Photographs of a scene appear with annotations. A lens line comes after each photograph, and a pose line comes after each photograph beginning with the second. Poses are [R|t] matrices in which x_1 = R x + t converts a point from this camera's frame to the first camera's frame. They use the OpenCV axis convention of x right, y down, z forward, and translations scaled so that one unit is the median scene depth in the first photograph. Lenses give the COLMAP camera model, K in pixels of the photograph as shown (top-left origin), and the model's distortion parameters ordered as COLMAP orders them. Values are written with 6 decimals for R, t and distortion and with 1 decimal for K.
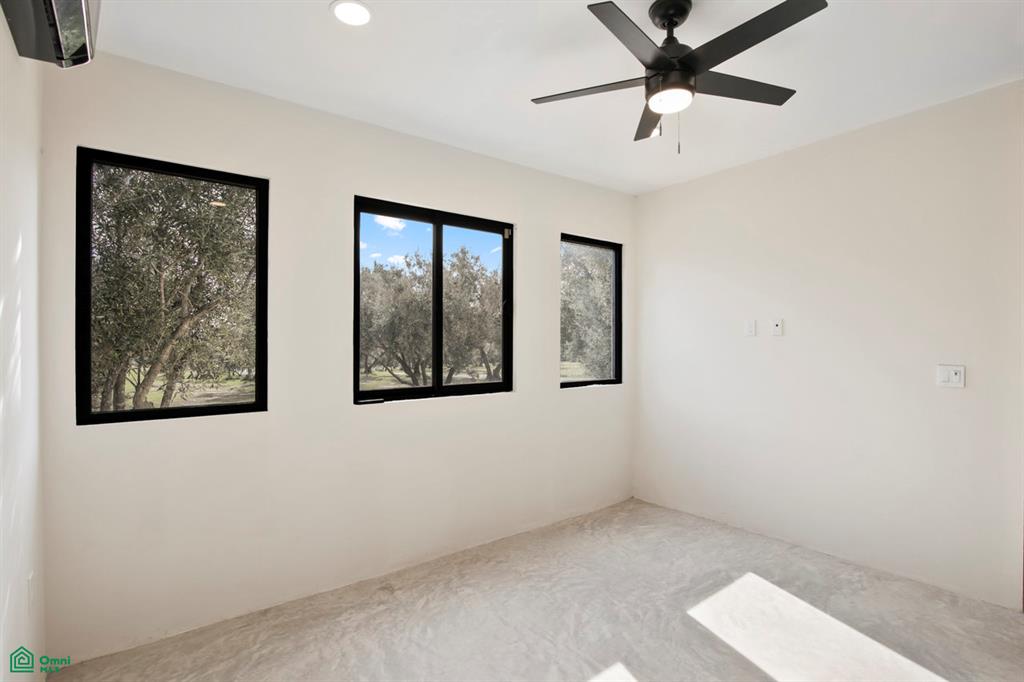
lens RADIAL K [[500.9, 0, 514.6], [0, 500.9, 344.4], [0, 0, 1]] dist [-0.006540, -0.000065]
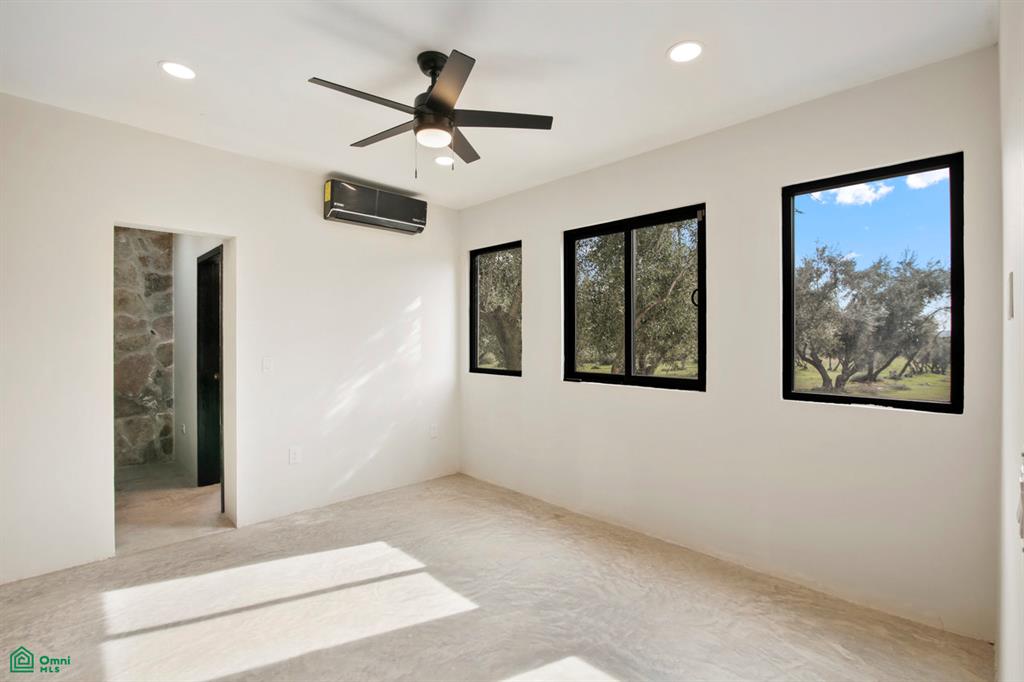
lens RADIAL K [[479.2, 0, 513.5], [0, 479.2, 335.5], [0, 0, 1]] dist [-0.003744, -0.000169]
pose [[0.108979, 0.003032, -0.994039, 1.006869], [0.001403, 0.999994, 0.003204, -0.011229], [0.994043, -0.001744, 0.108974, 0.717577]]
